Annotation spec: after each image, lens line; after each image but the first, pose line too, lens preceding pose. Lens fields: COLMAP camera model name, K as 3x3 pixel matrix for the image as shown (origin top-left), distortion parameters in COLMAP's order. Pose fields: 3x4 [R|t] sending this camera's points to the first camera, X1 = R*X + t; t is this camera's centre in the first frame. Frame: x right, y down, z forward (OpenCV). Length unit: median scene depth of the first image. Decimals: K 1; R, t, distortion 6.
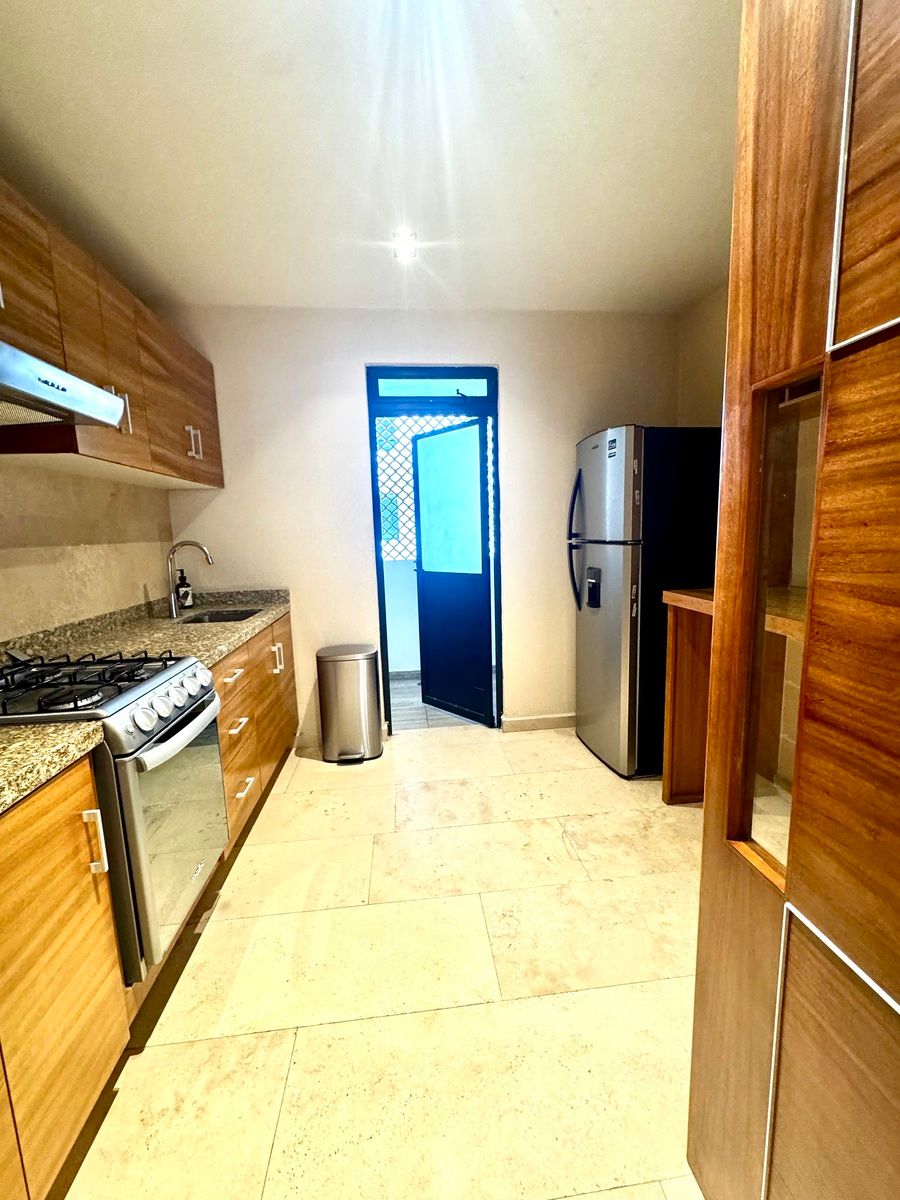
lens RADIAL K [[476.6, 0, 451.3], [0, 476.6, 601.8], [0, 0, 1]] dist [0.000276, -0.000002]
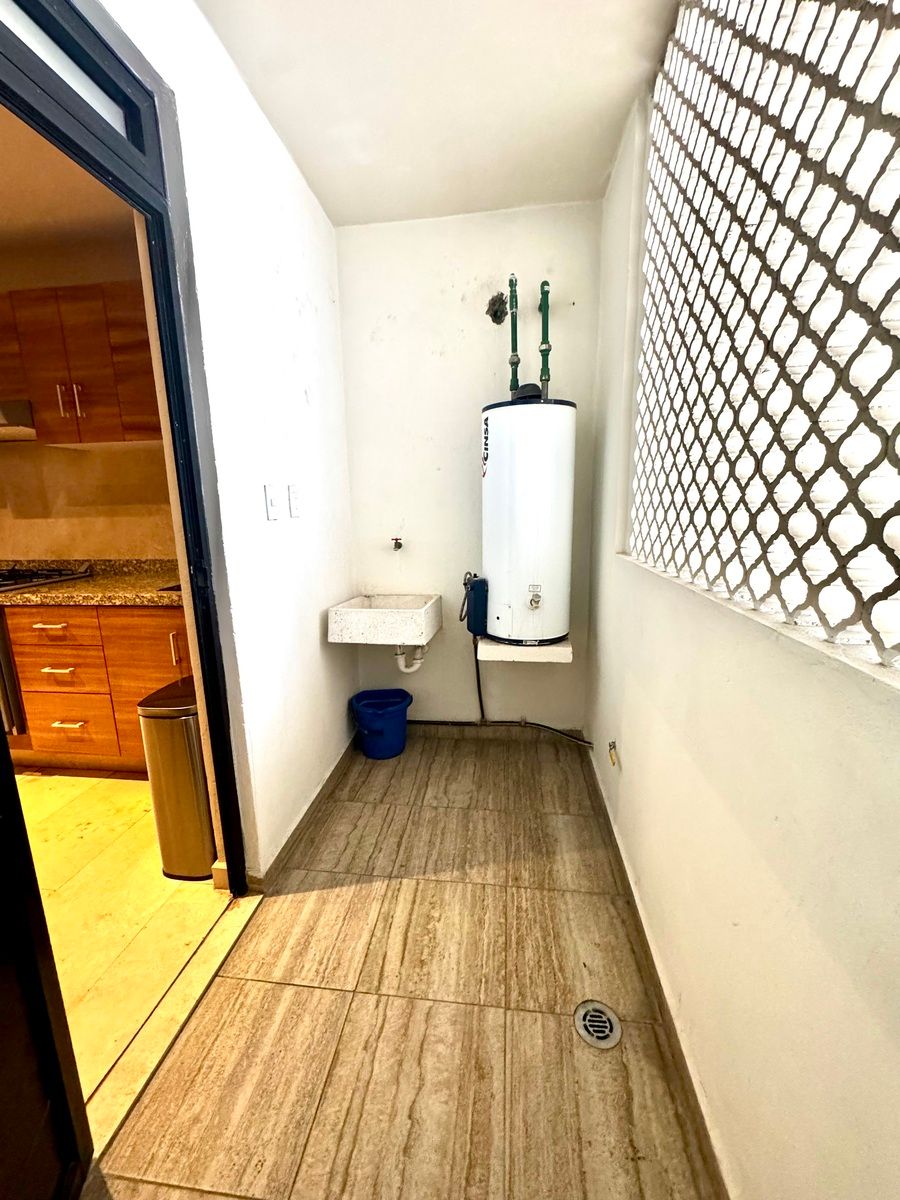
lens RADIAL K [[476.6, 0, 451.3], [0, 476.6, 599.3], [0, 0, 1]] dist [0.000276, -0.000002]
pose [[-0.222656, 0.225229, -0.948523, 0.400266], [-0.121063, 0.959028, 0.256142, -0.319209], [0.967351, 0.171862, -0.186267, 2.184607]]
